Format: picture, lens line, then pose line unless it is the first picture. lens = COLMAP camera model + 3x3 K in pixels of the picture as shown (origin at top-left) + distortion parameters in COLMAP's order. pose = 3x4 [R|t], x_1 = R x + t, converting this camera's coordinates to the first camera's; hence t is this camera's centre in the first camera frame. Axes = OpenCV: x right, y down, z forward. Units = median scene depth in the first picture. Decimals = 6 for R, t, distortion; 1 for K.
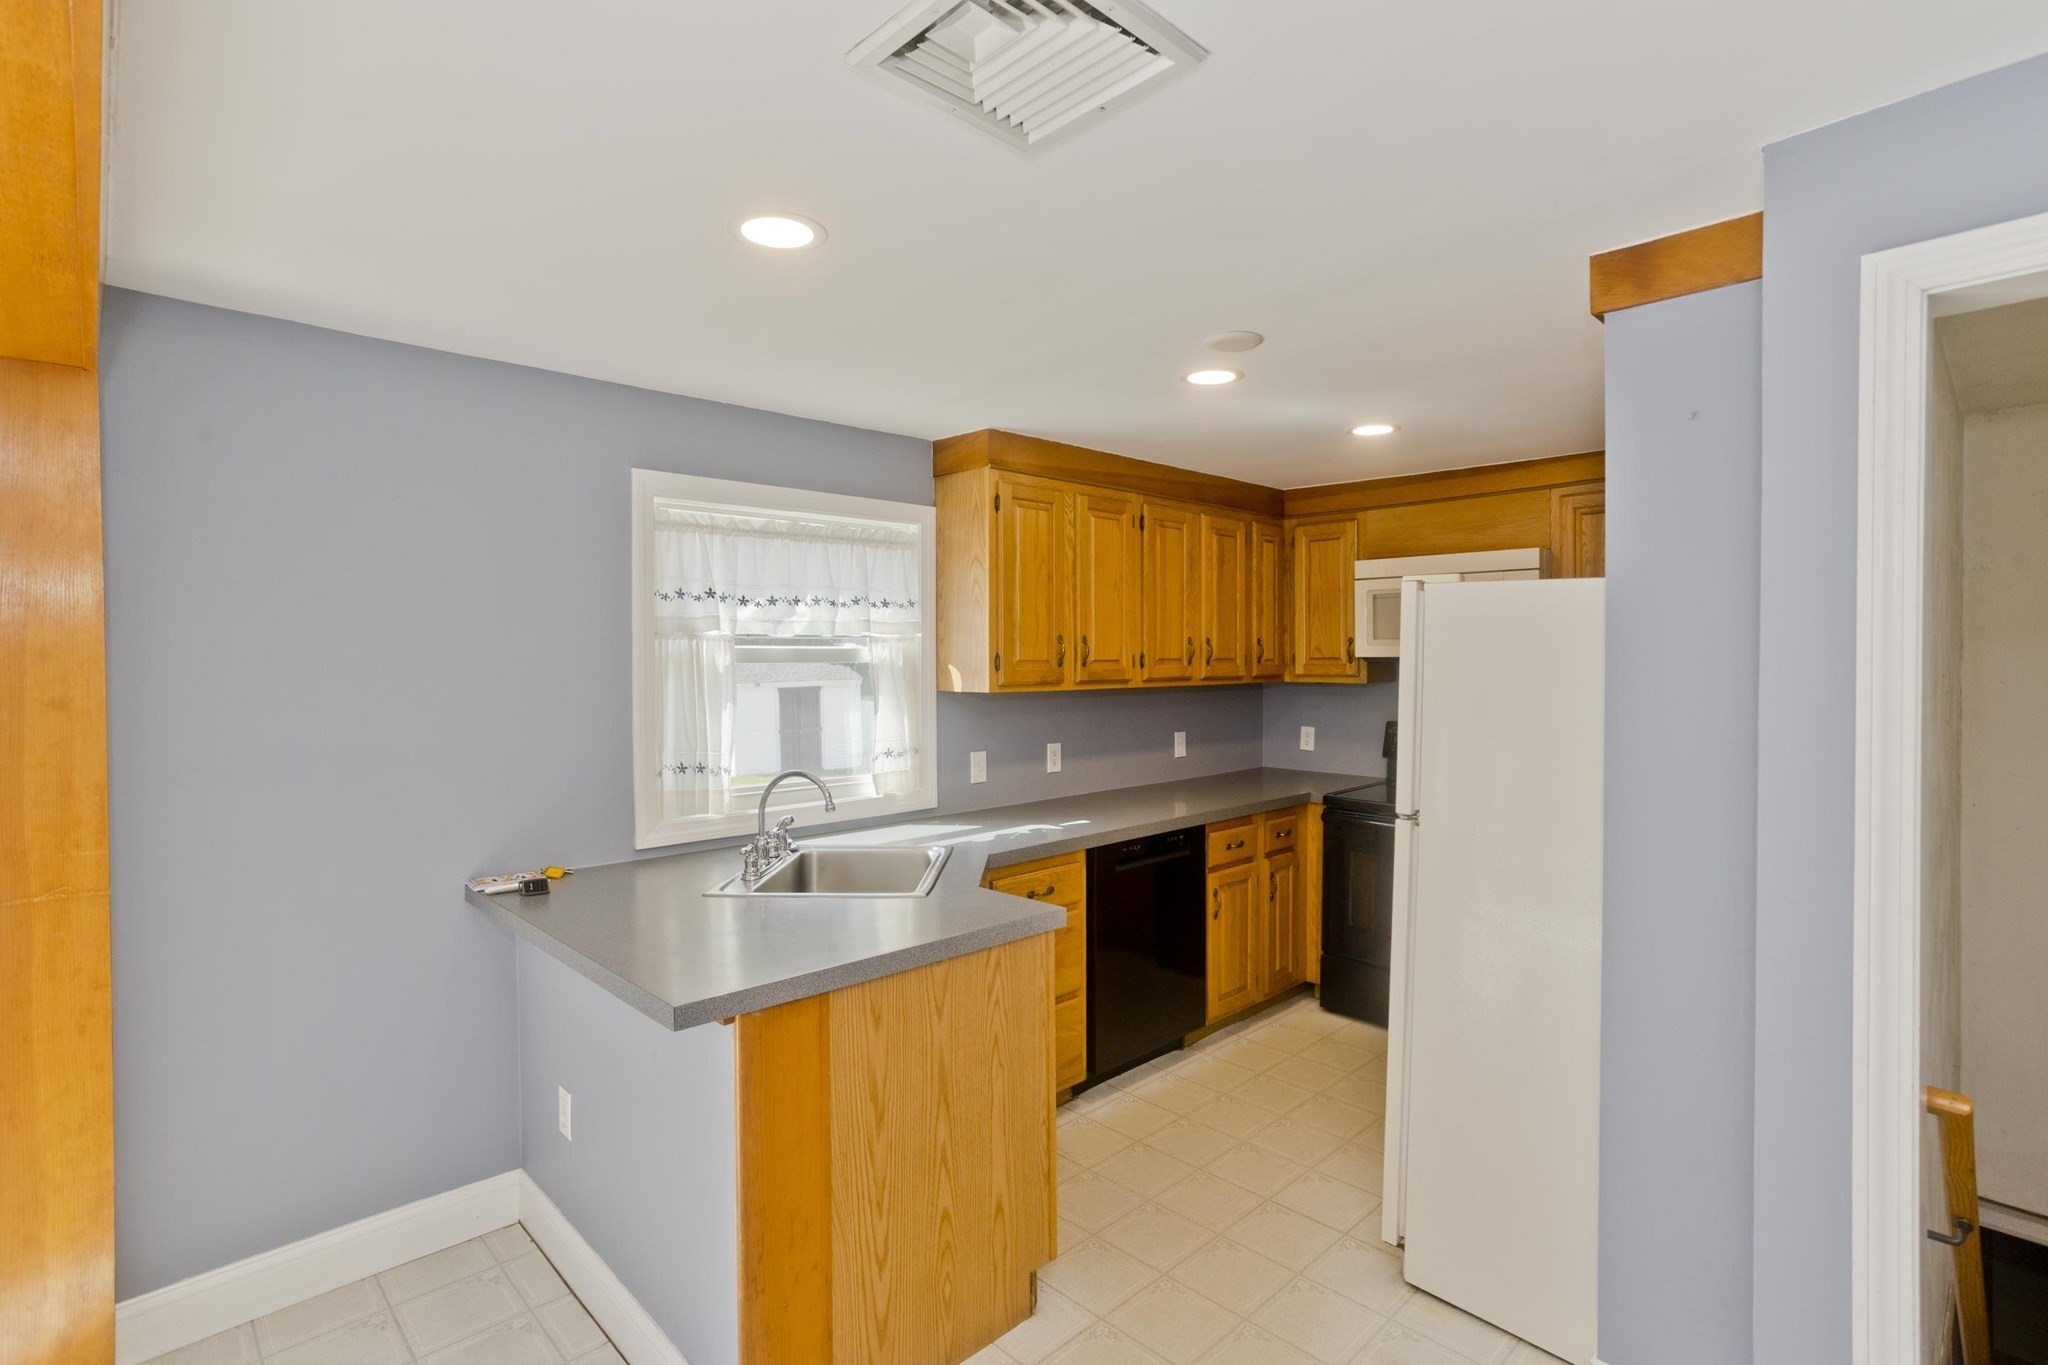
lens RADIAL K [[988.1, 0, 1027.8], [0, 988.1, 659.7], [0, 0, 1]] dist [-0.043739, 0.024486]
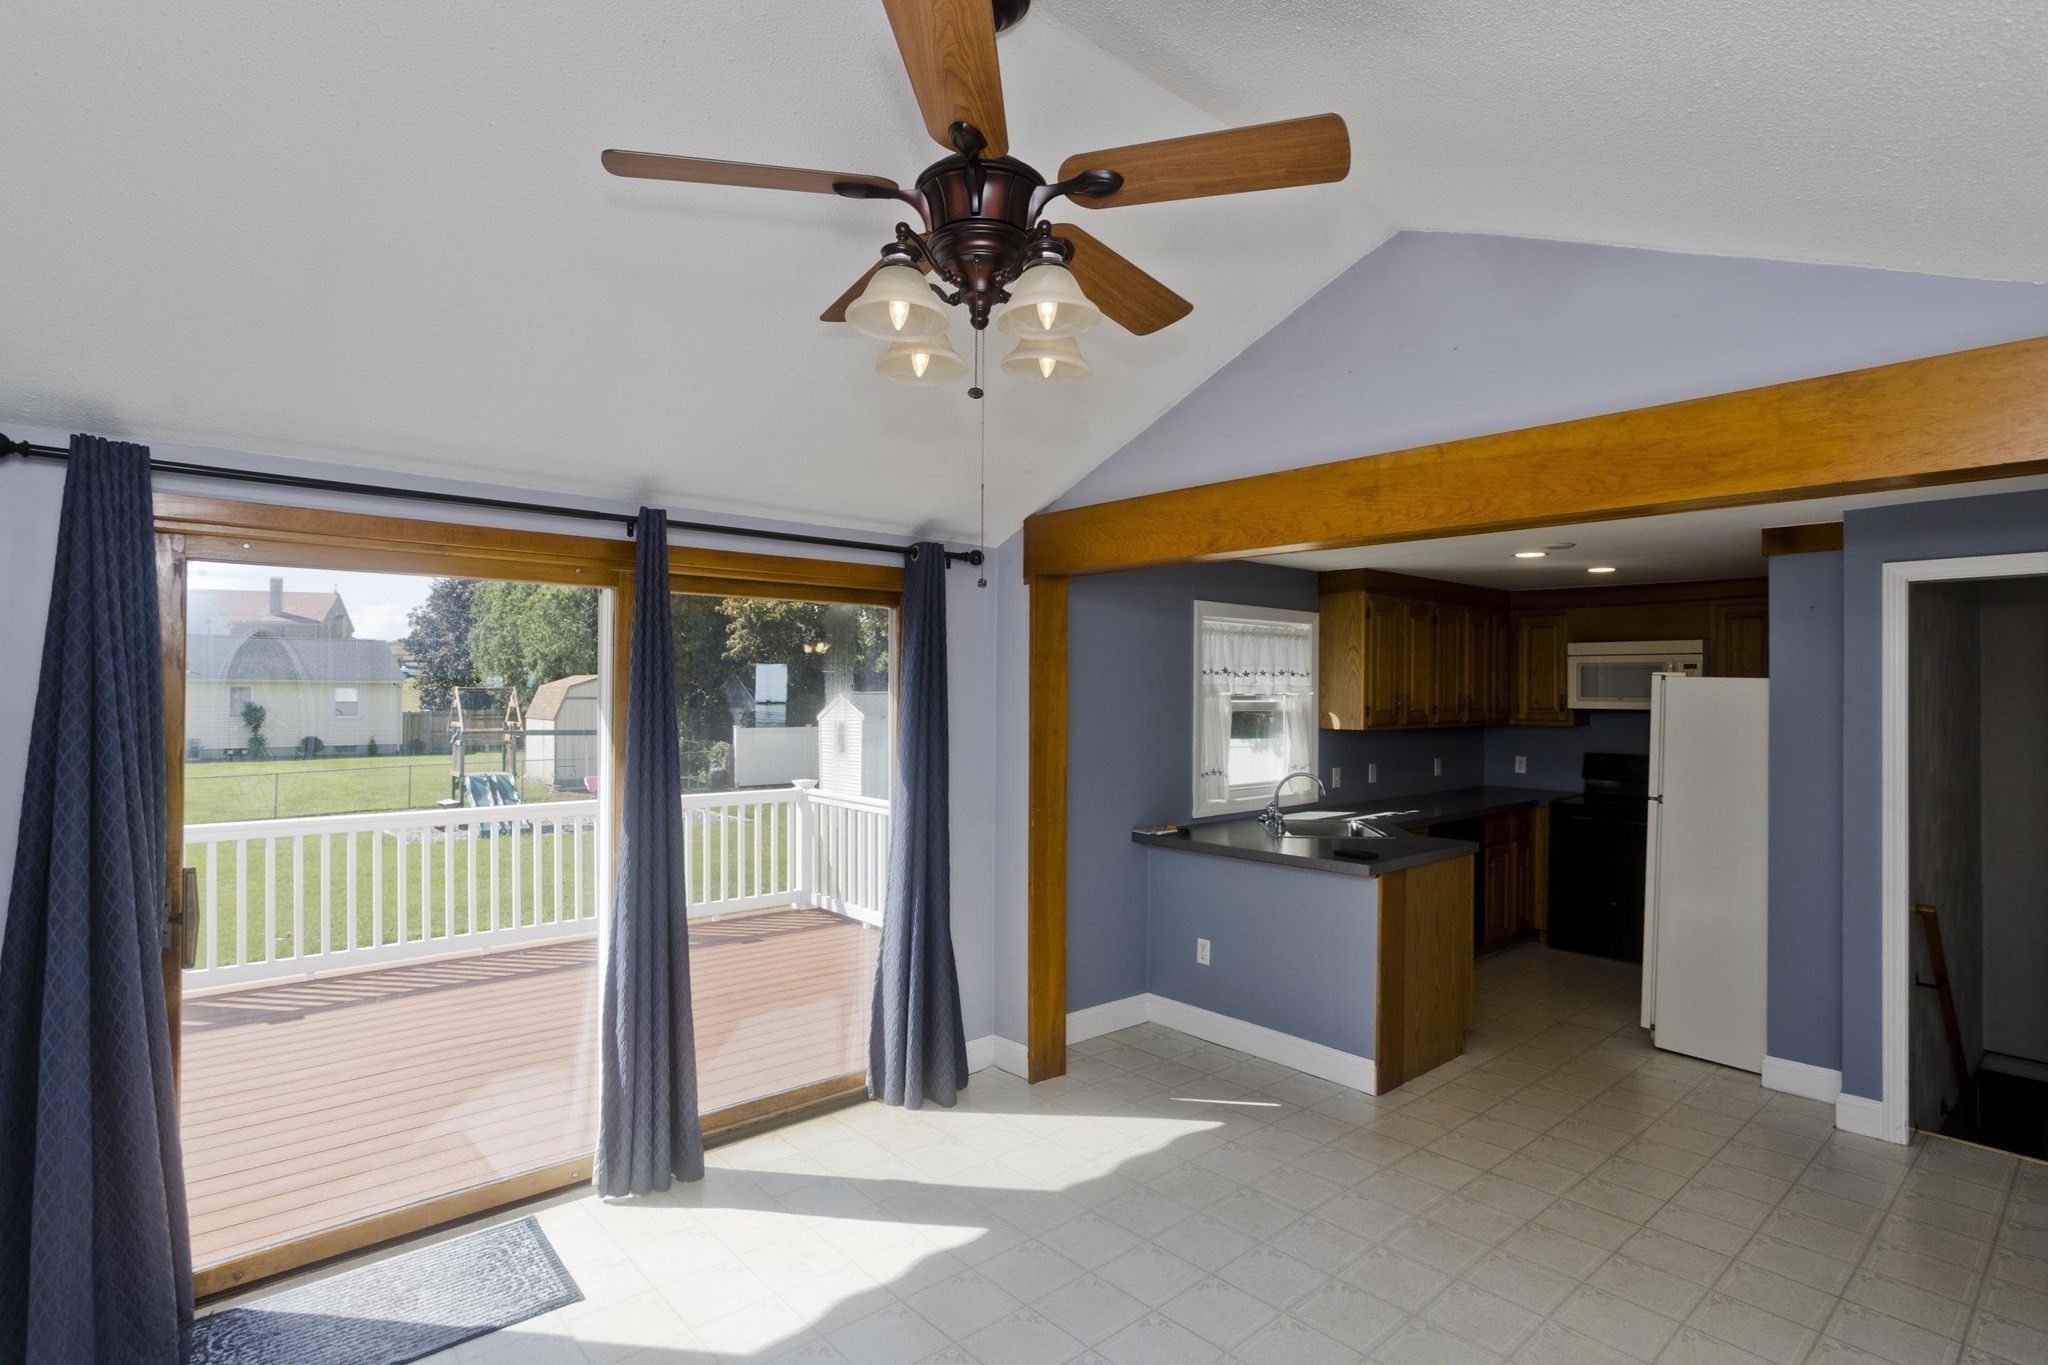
lens RADIAL K [[1017.8, 0, 1043.2], [0, 1017.8, 675.9], [0, 0, 1]] dist [-0.037082, 0.026313]
pose [[0.999247, 0.010392, -0.037375, -0.488161], [-0.011057, 0.999784, -0.017618, -0.019850], [0.037184, 0.018018, 0.999146, -0.668360]]
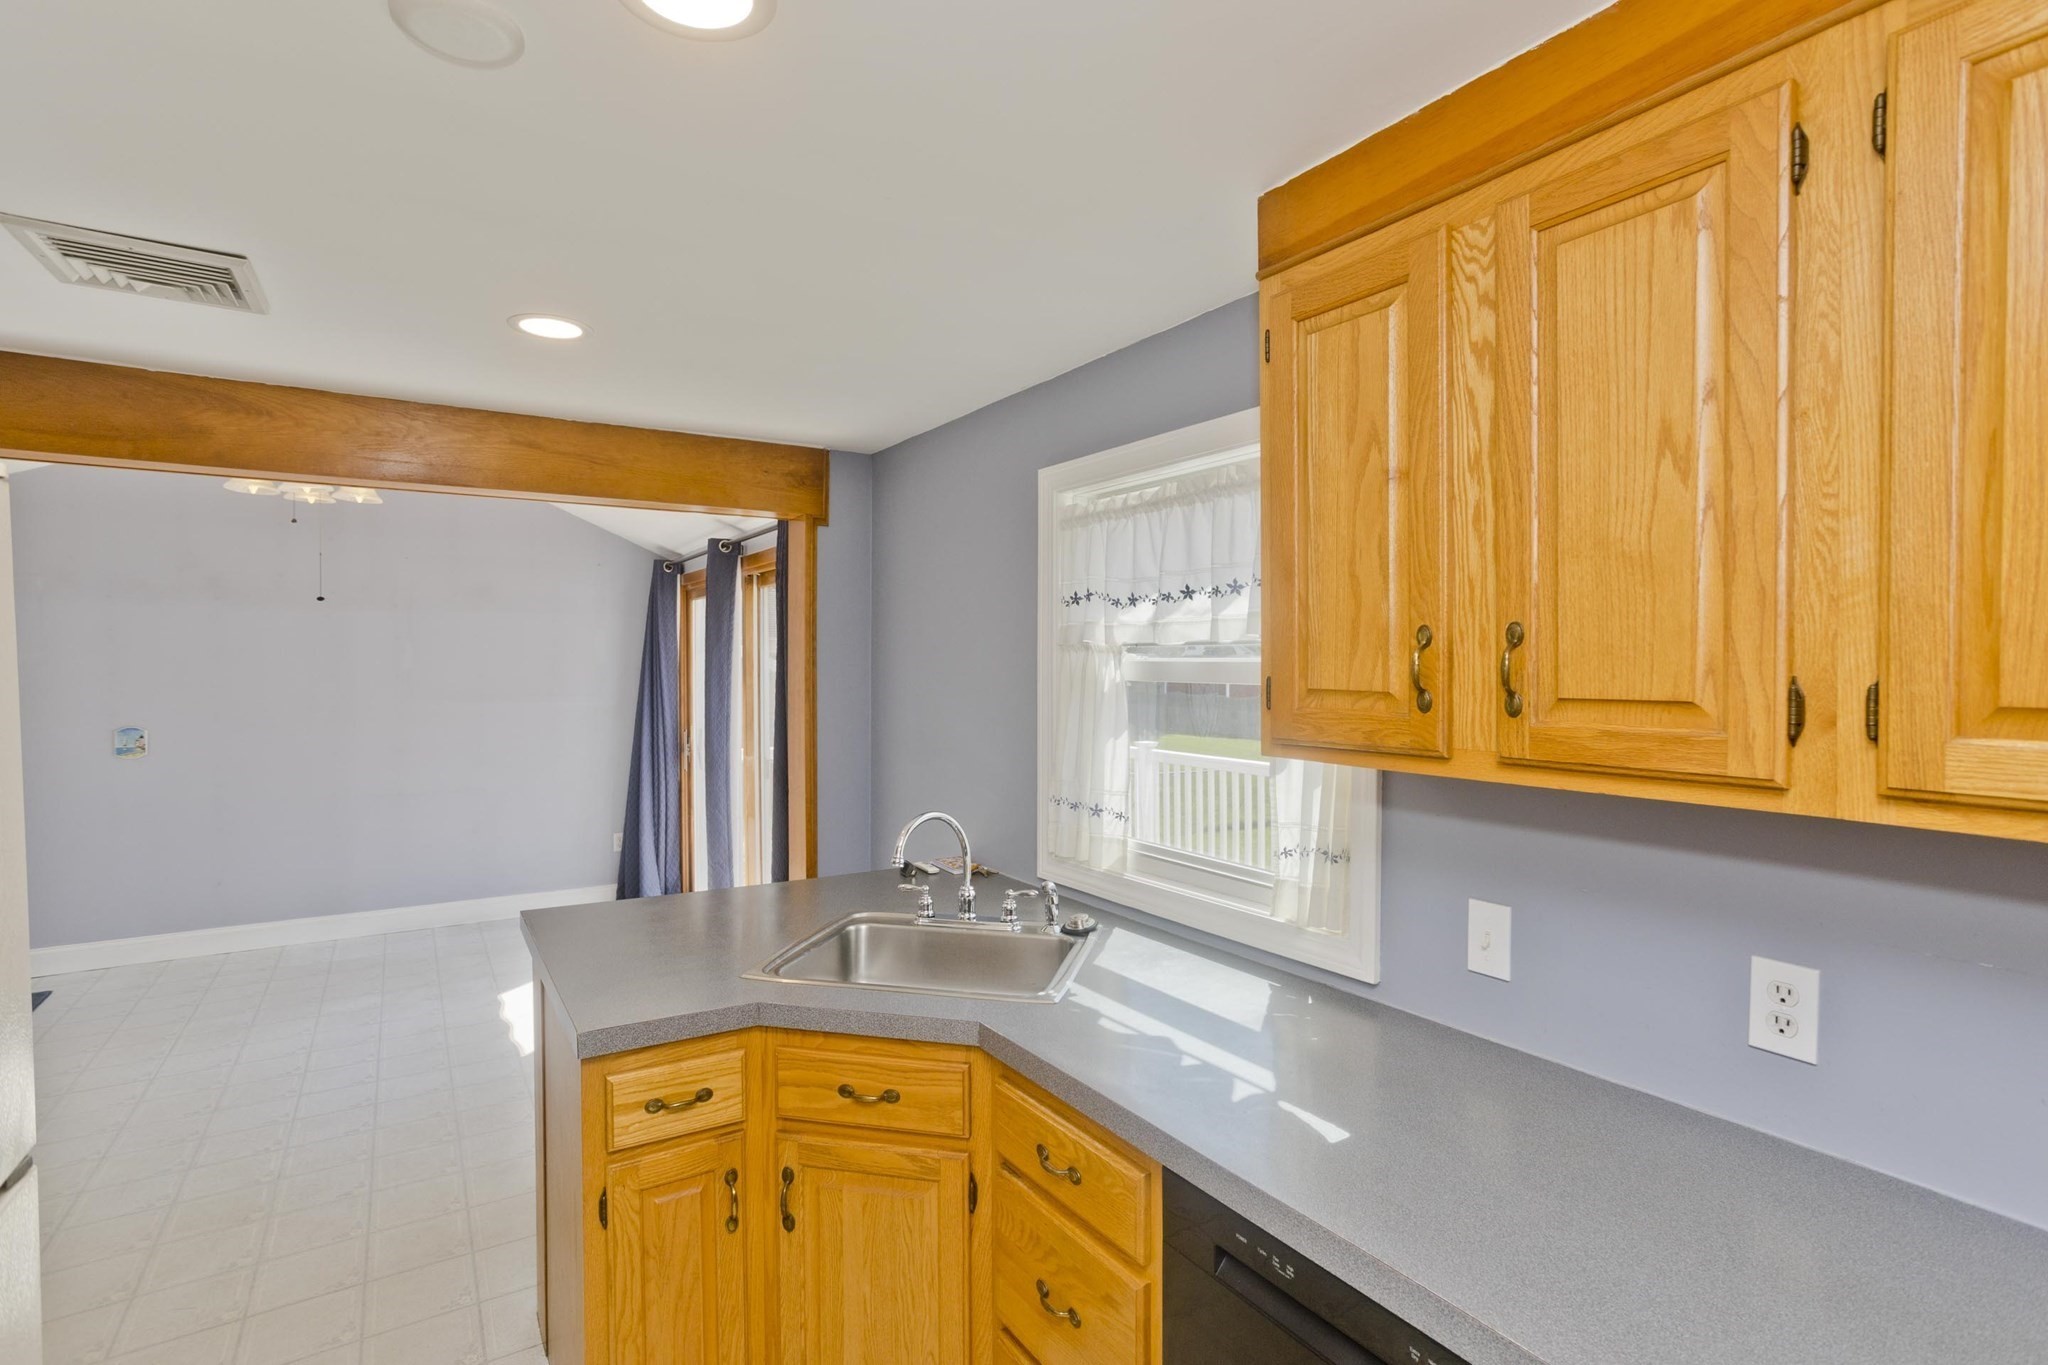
lens RADIAL K [[988.1, 0, 1027.8], [0, 988.1, 659.7], [0, 0, 1]] dist [-0.043739, 0.024486]
pose [[-0.187109, 0.002494, -0.982336, 0.425634], [-0.000032, 0.999997, 0.002545, -0.013143], [0.982339, 0.000508, -0.187109, 0.940723]]
